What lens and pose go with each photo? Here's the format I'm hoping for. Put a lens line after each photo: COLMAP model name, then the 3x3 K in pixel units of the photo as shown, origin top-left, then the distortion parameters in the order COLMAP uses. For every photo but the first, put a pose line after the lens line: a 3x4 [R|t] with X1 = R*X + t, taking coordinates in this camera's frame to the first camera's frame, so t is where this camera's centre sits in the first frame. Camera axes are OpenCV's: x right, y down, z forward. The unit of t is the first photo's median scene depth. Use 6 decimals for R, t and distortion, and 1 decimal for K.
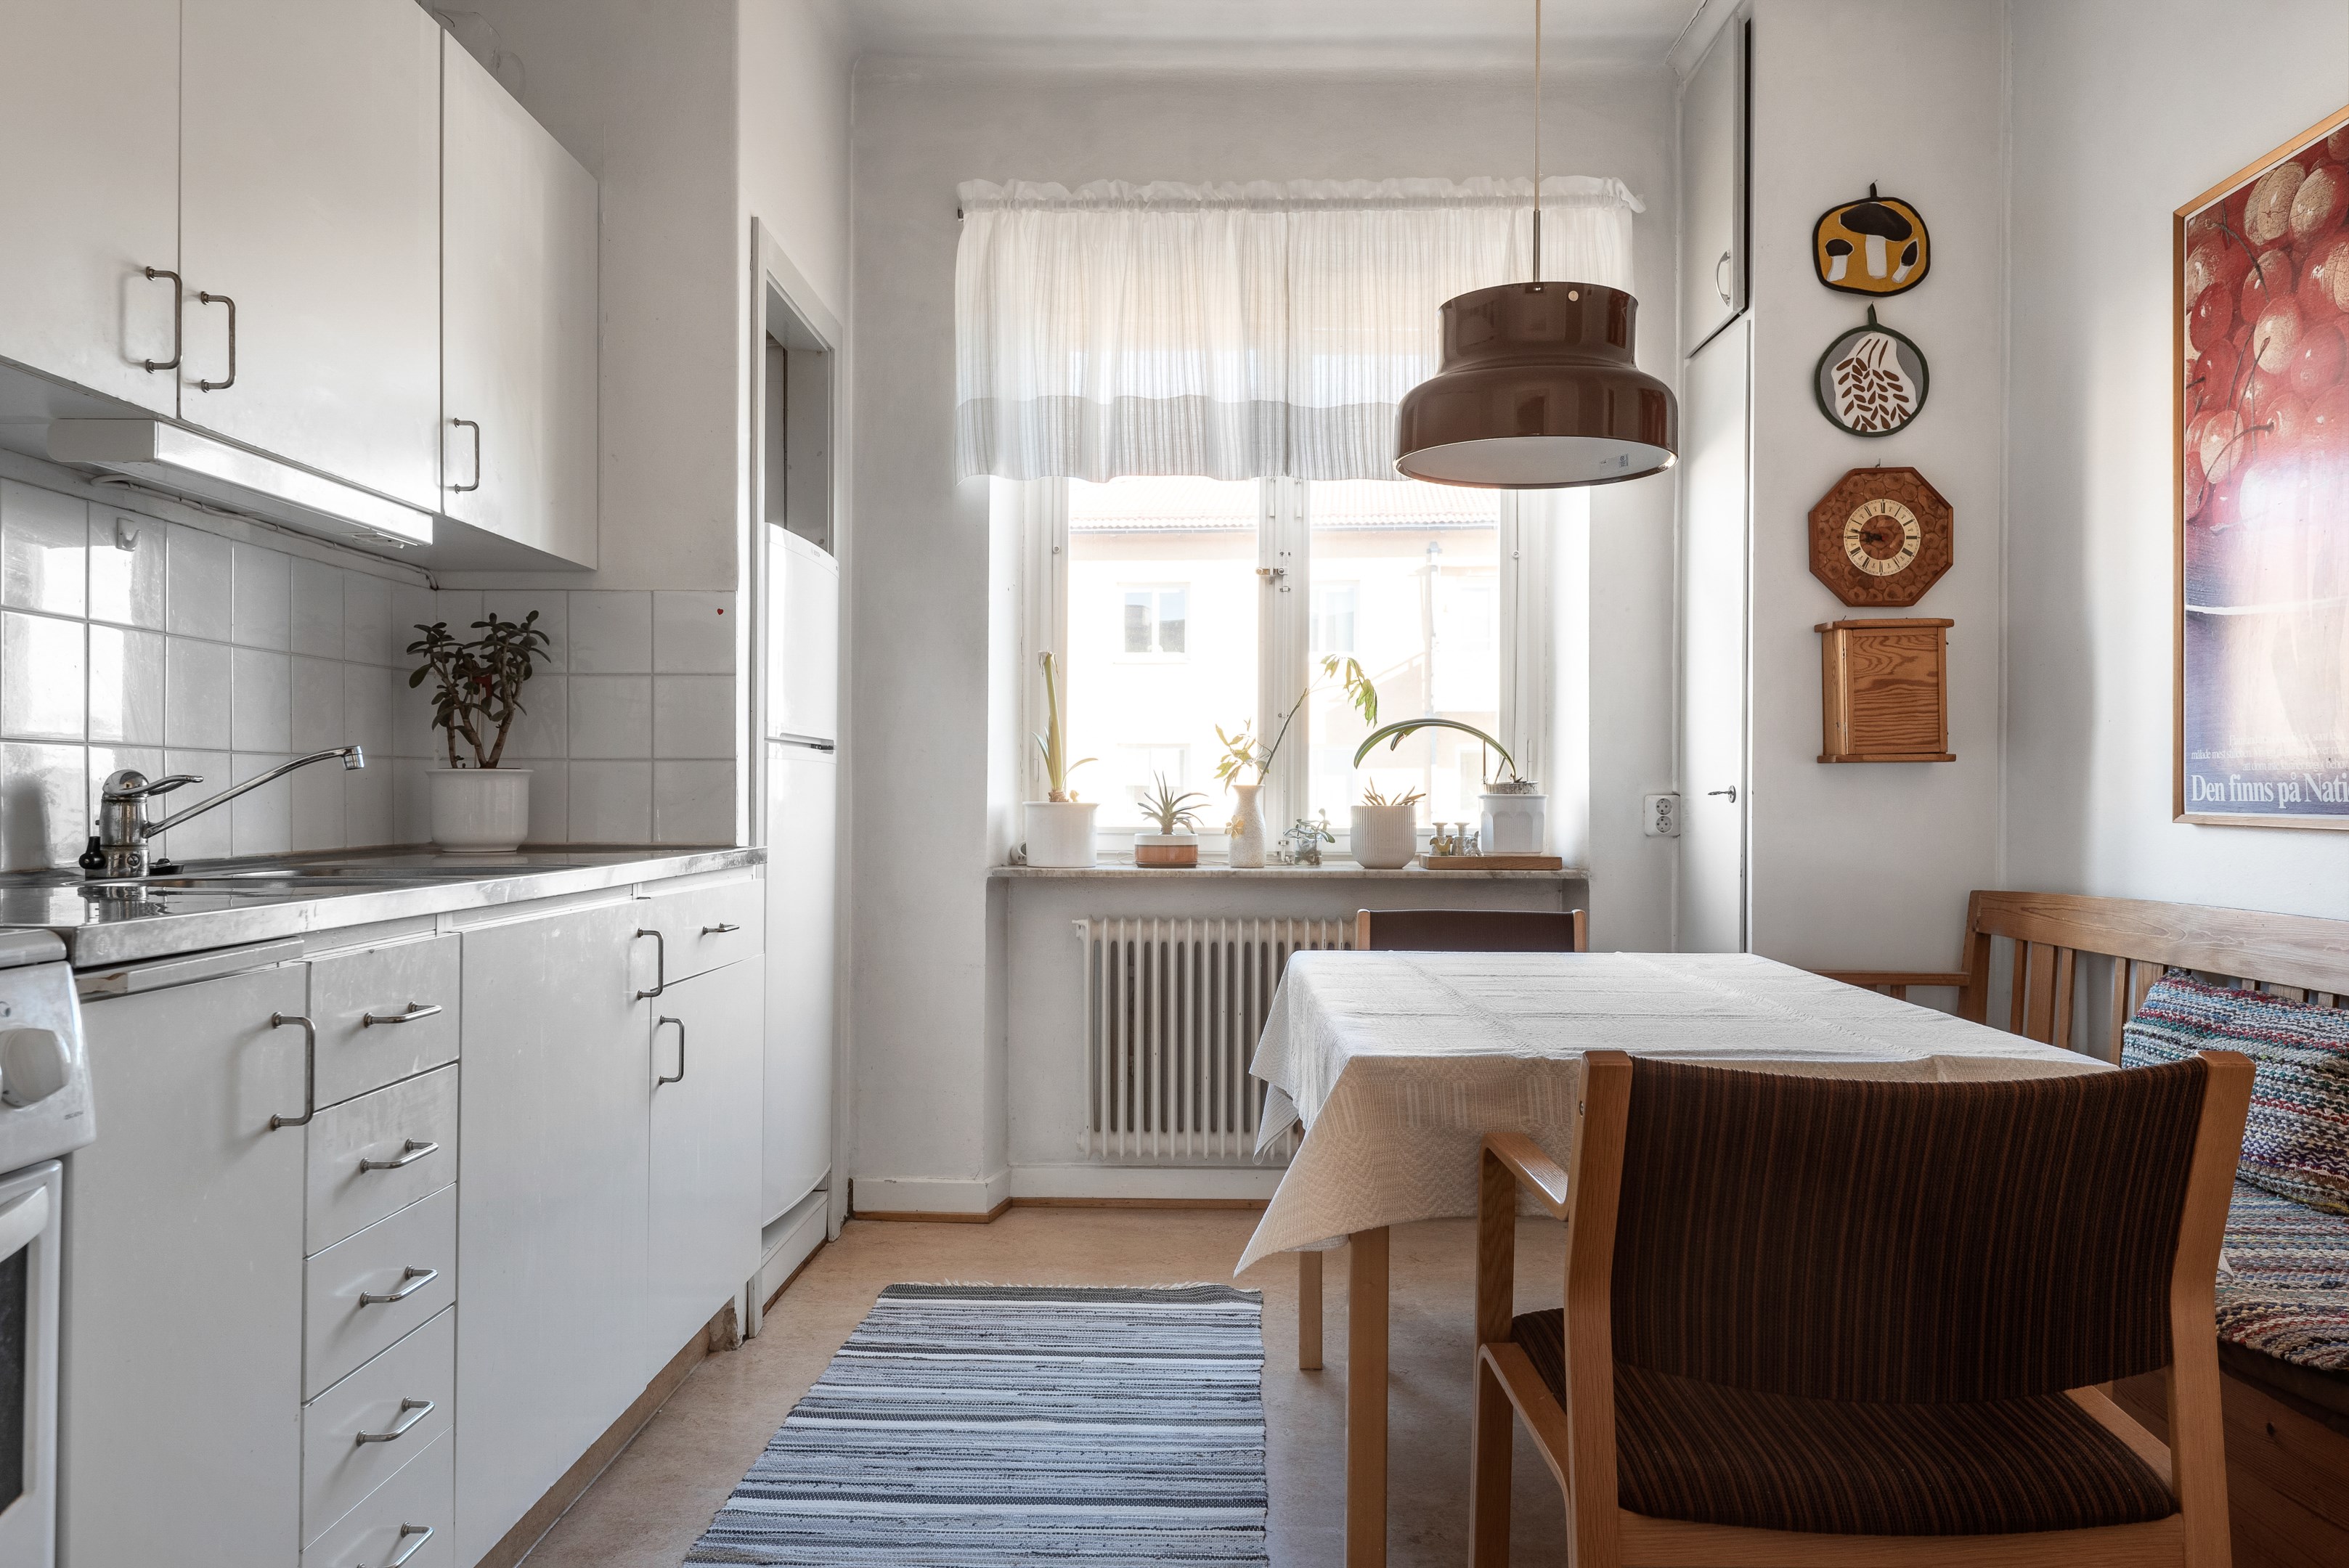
lens RADIAL K [[1642.2, 0, 1185.4], [0, 1642.2, 785.1], [0, 0, 1]] dist [0.011660, -0.009768]
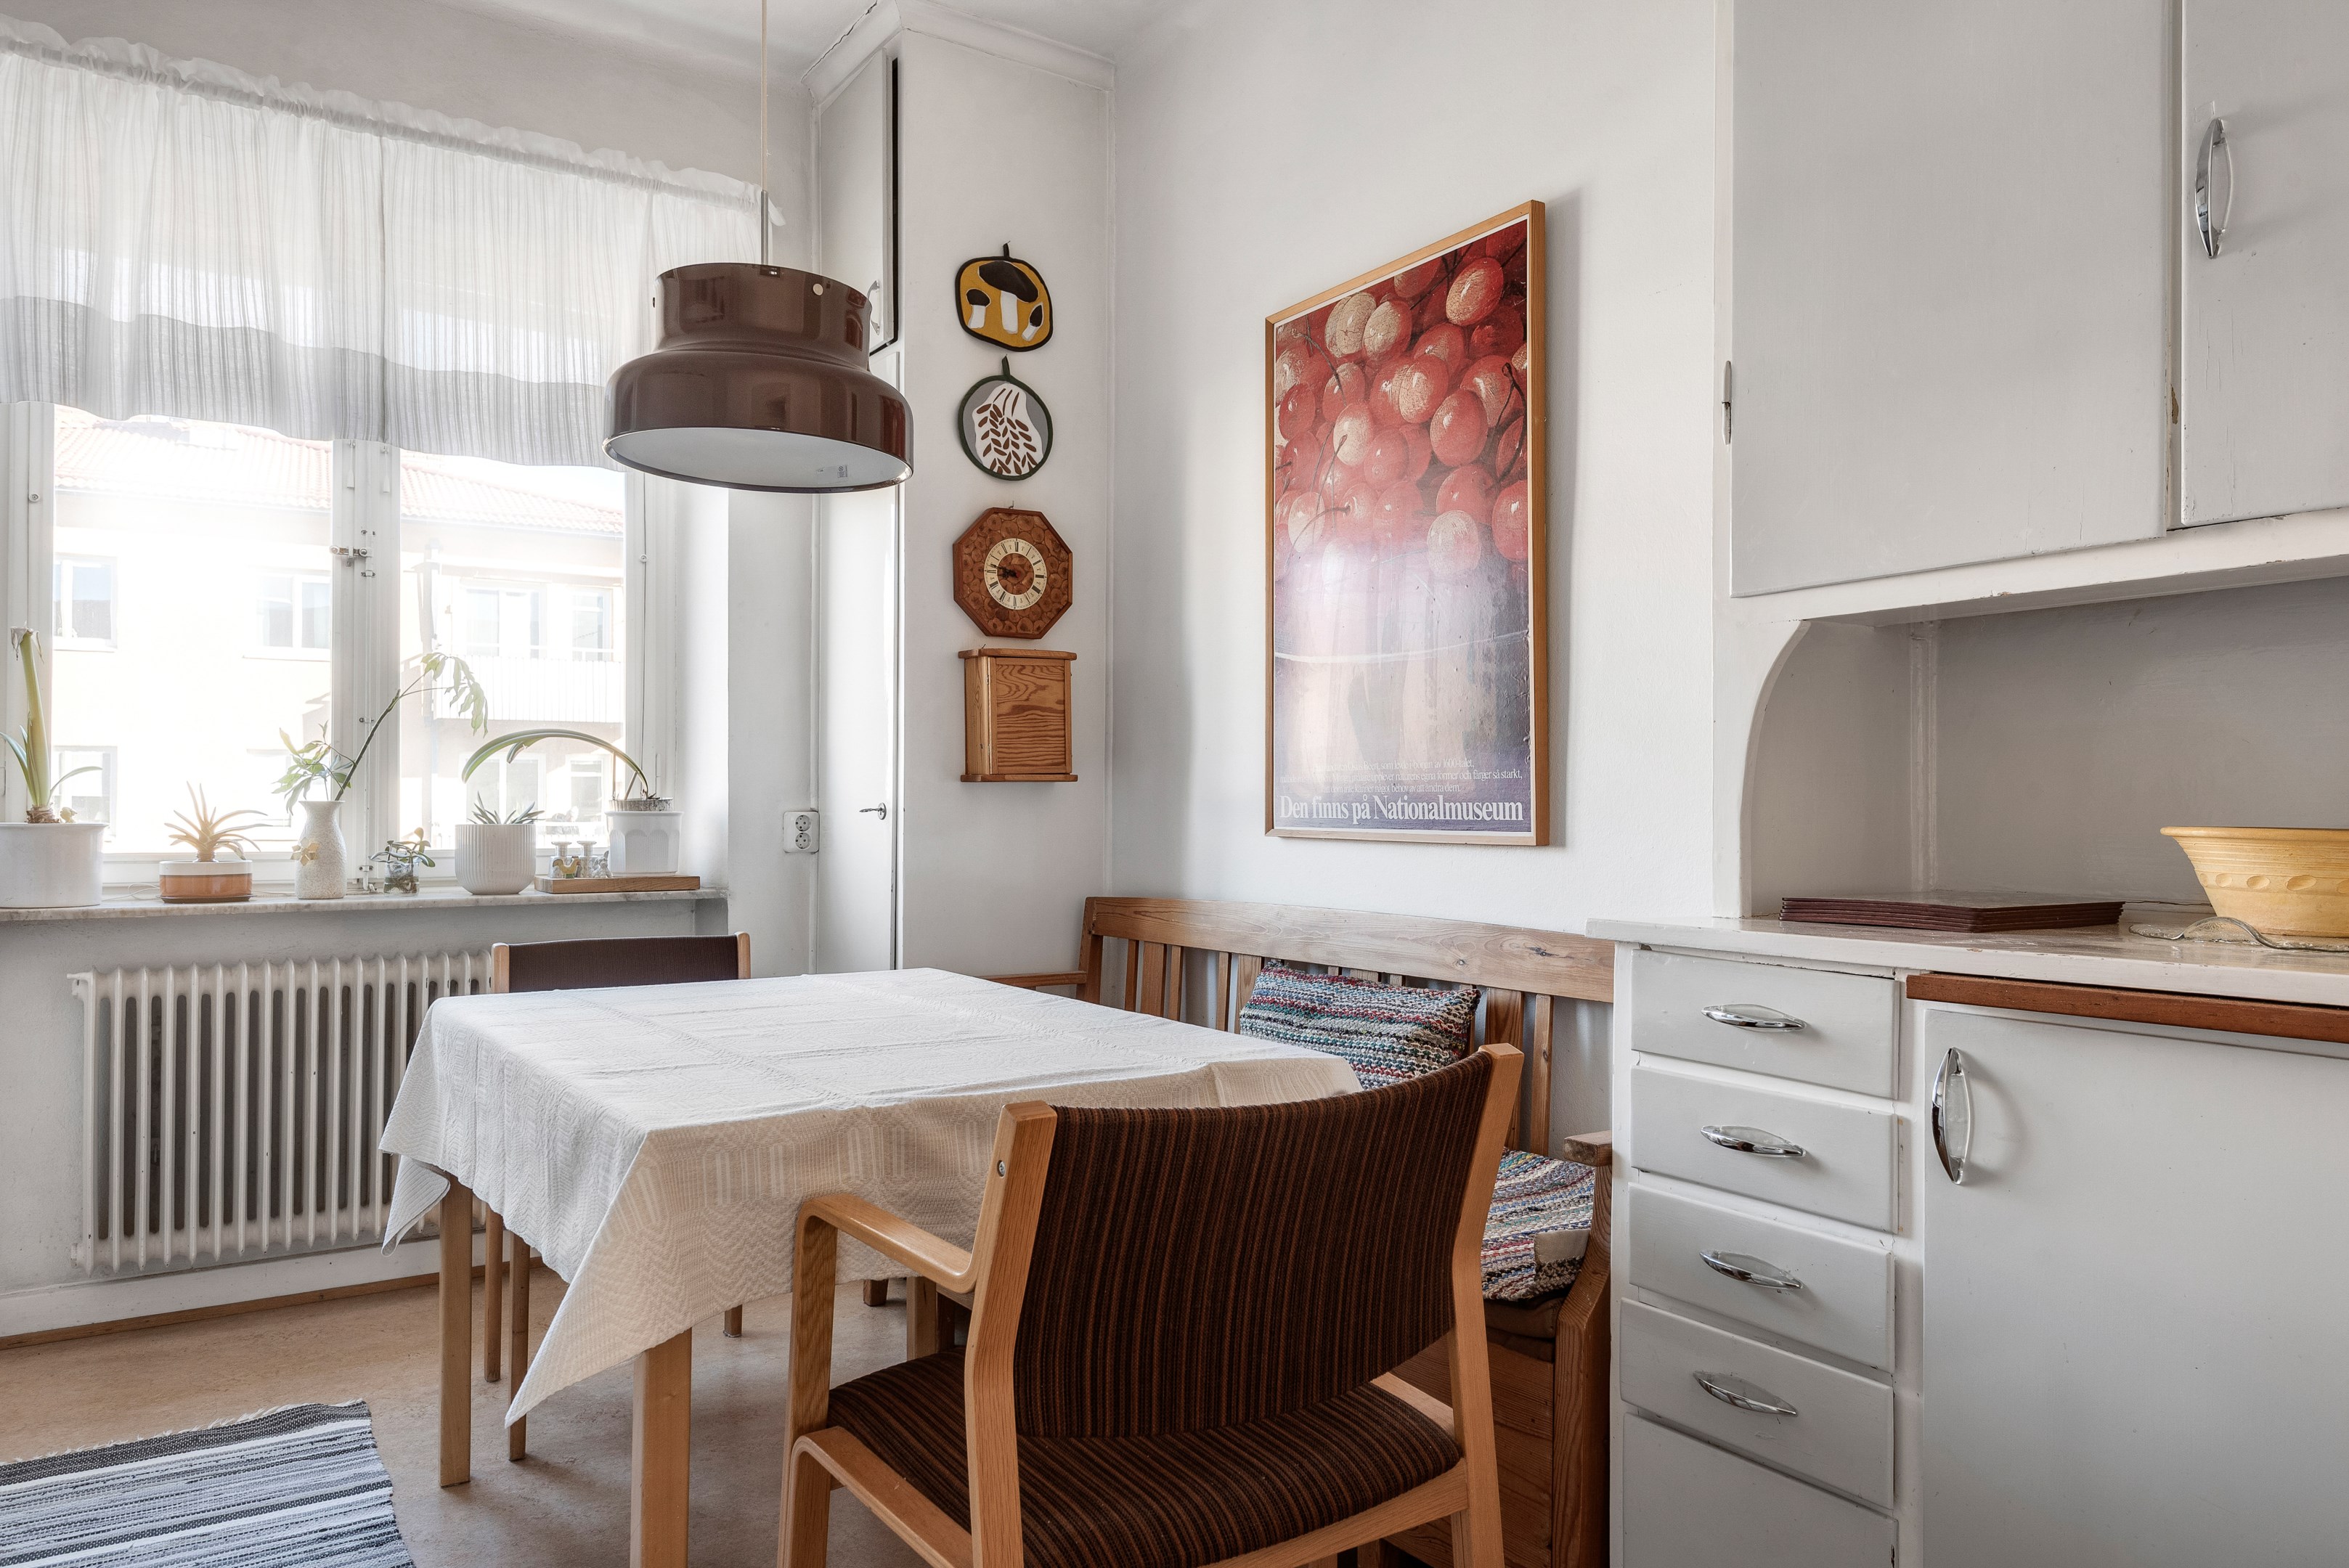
lens RADIAL K [[1557.2, 0, 1184.9], [0, 1557.2, 795.7], [0, 0, 1]] dist [0.038534, -0.029691]
pose [[0.822034, 0.003000, 0.569431, -0.071542], [-0.002943, 0.999995, -0.001021, -0.004112], [-0.569431, -0.000836, 0.822039, 0.097458]]
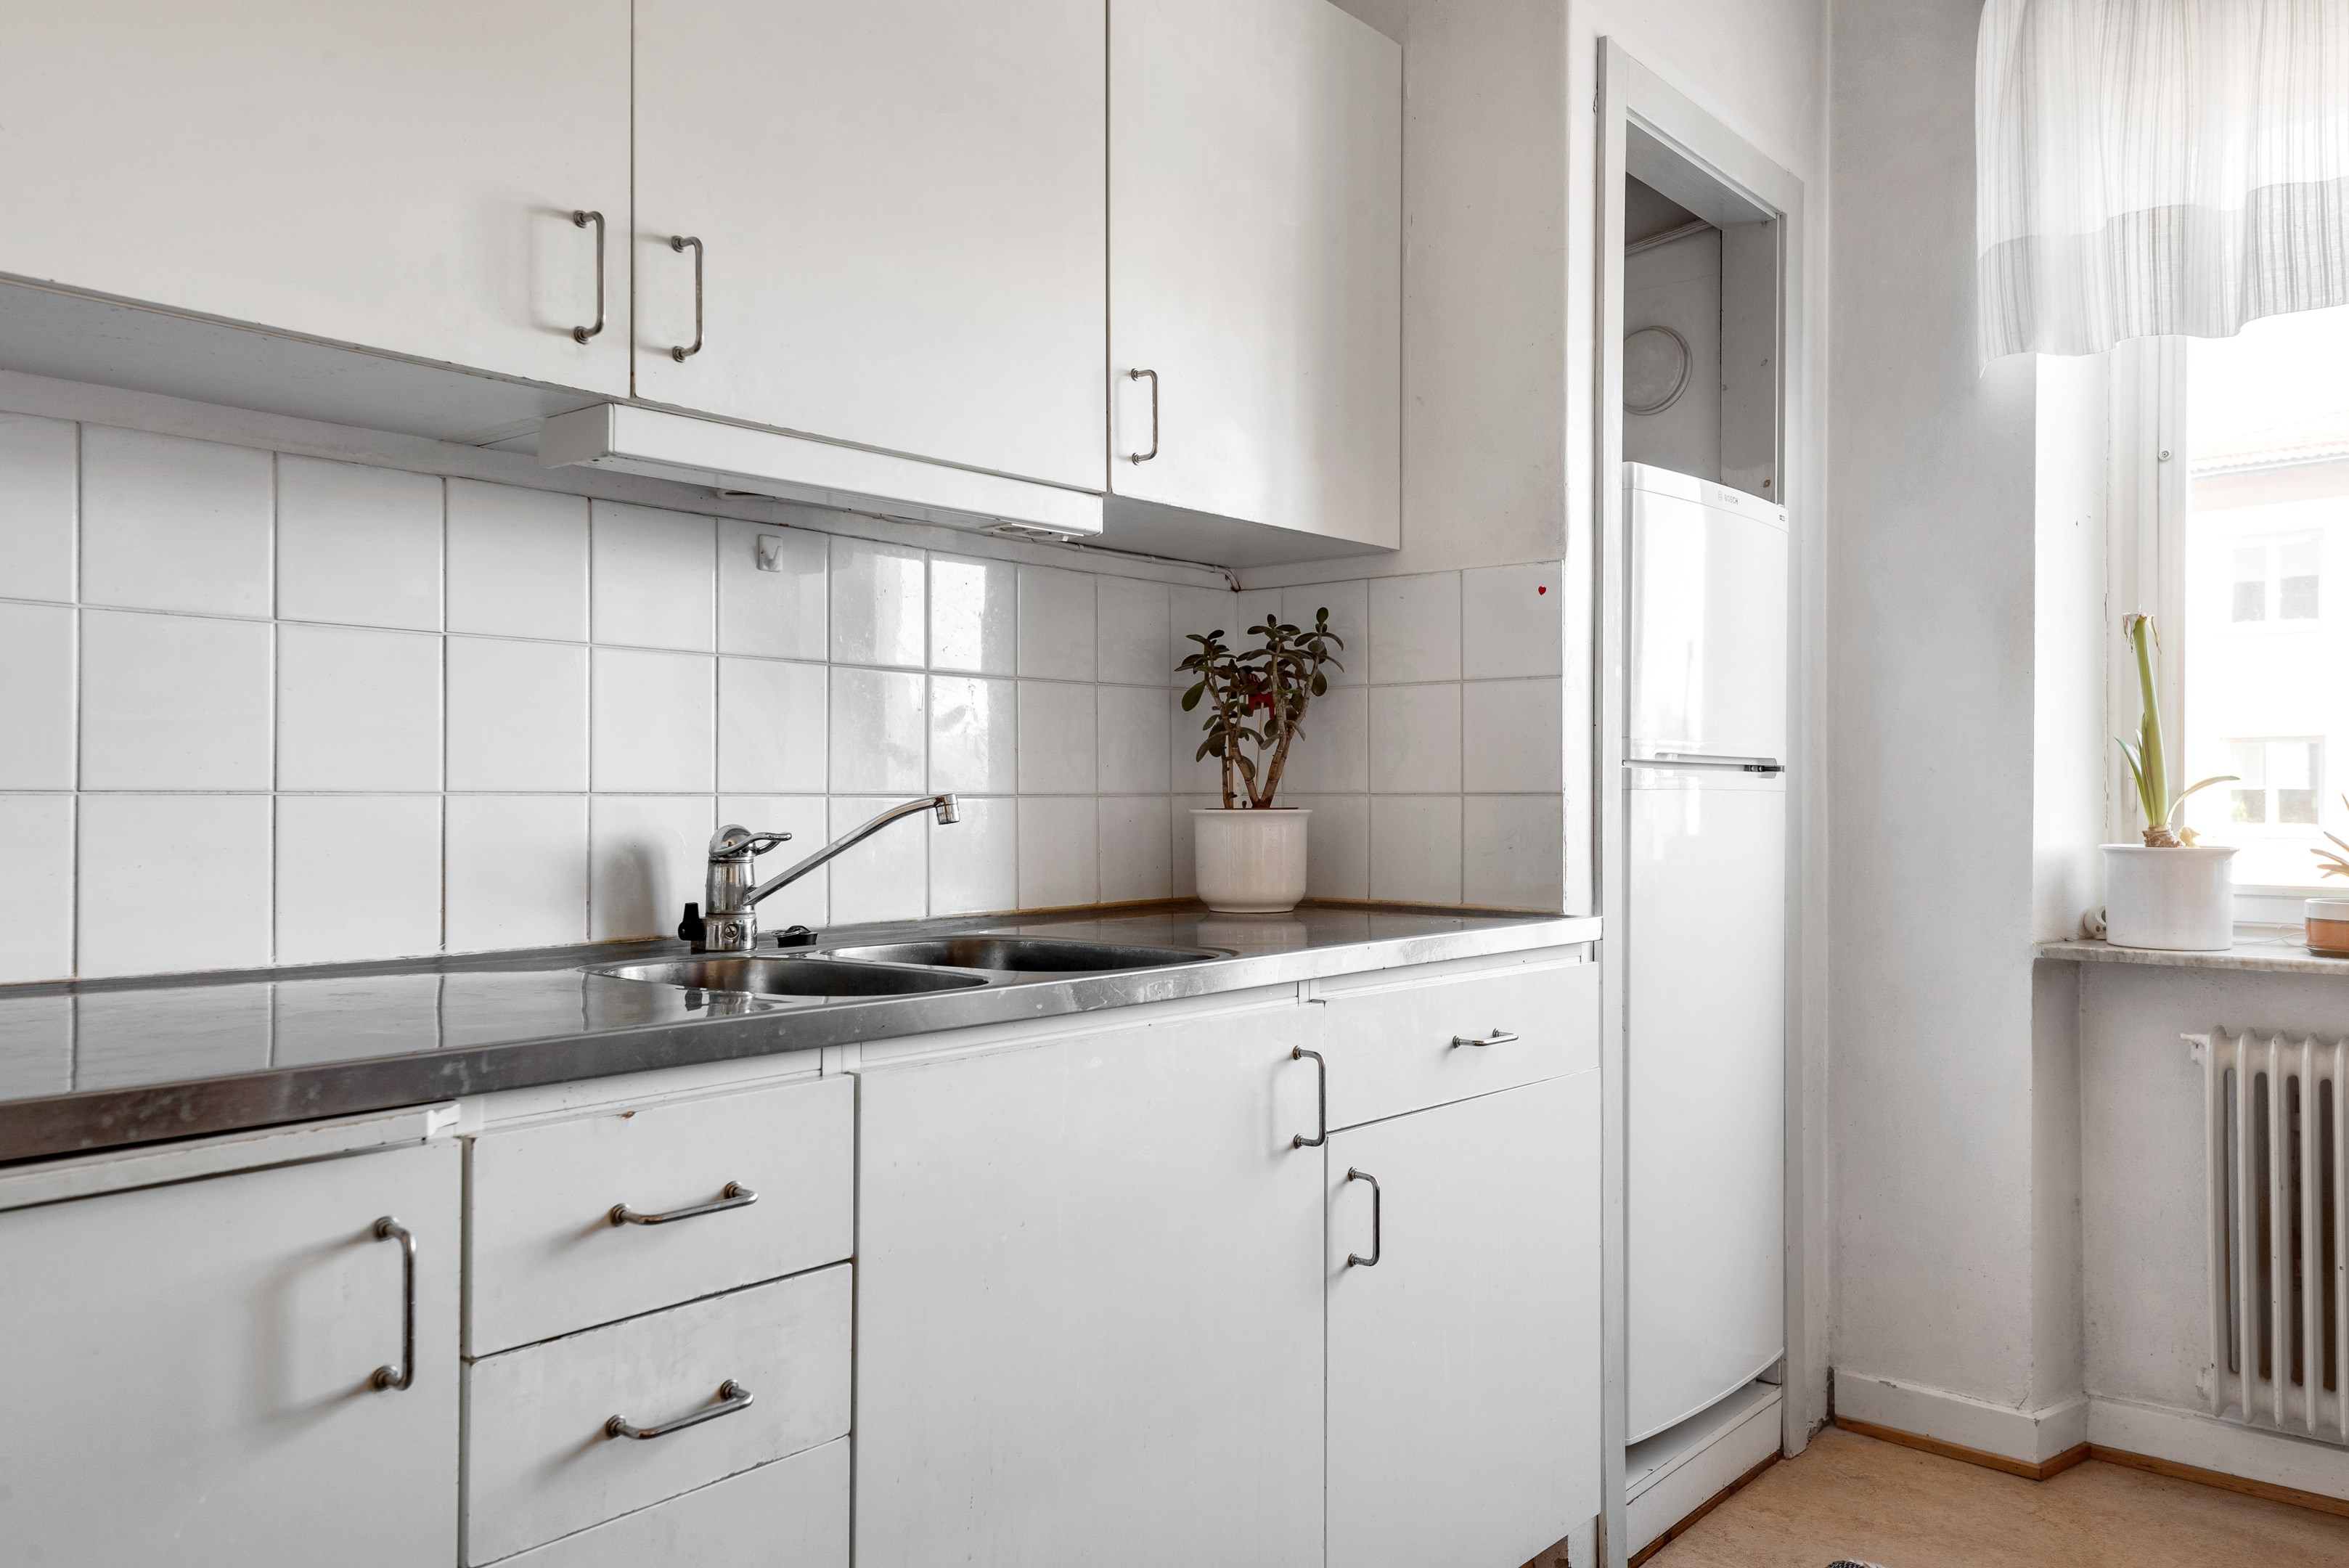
lens RADIAL K [[1745.9, 0, 1175.6], [0, 1745.9, 787.0], [0, 0, 1]] dist [0.042412, -0.030570]
pose [[0.778277, -0.007119, -0.627881, 0.070251], [0.005907, 0.999974, -0.004015, -0.015109], [0.627893, -0.000584, 0.778299, 0.271308]]
